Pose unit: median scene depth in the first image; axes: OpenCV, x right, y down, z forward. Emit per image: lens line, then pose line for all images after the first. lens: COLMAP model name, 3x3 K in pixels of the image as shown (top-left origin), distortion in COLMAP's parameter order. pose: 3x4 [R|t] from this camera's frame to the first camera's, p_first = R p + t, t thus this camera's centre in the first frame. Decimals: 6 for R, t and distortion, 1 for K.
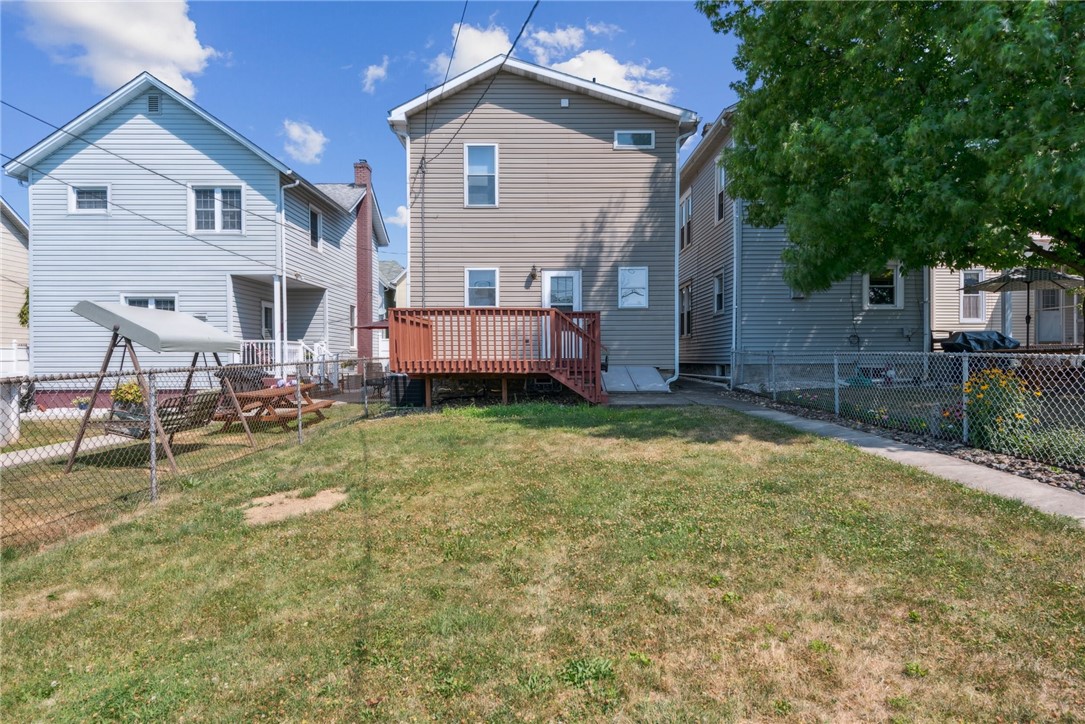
lens RADIAL K [[654.6, 0, 543.5], [0, 654.6, 362.2], [0, 0, 1]] dist [-0.000553, 0.000220]
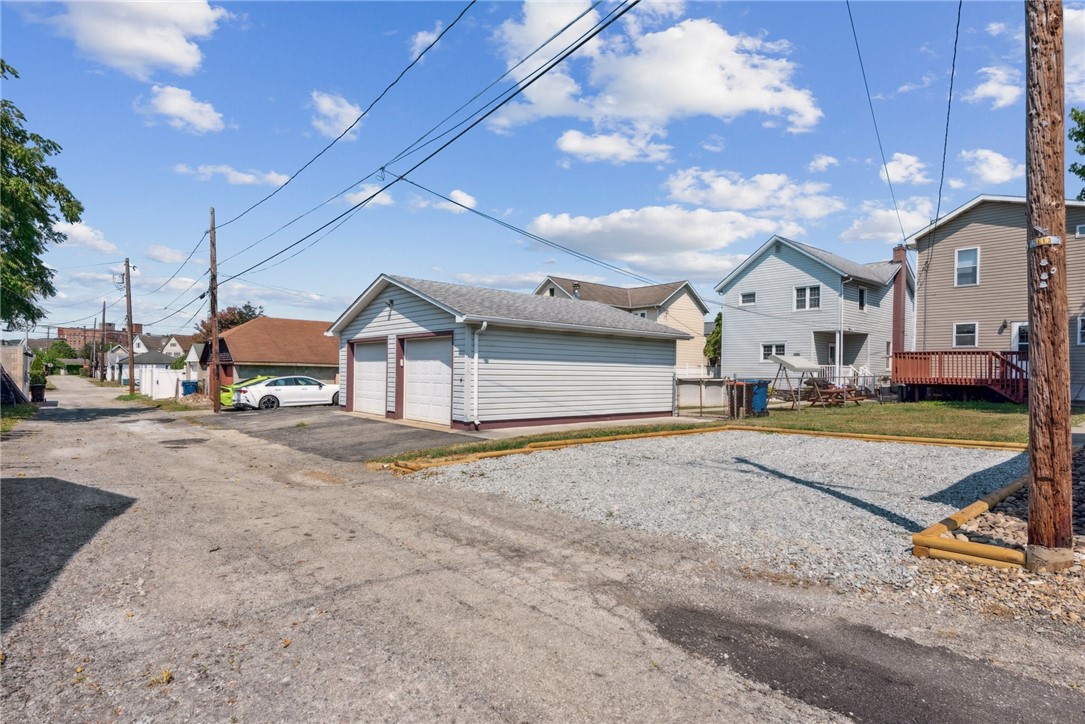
lens RADIAL K [[590.5, 0, 543.9], [0, 590.5, 382.5], [0, 0, 1]] dist [0.004179, -0.002511]
pose [[0.660504, 0.027844, -0.750306, 0.310887], [-0.023169, 0.999592, 0.016699, 0.006356], [0.750465, 0.006354, 0.660879, -0.750004]]
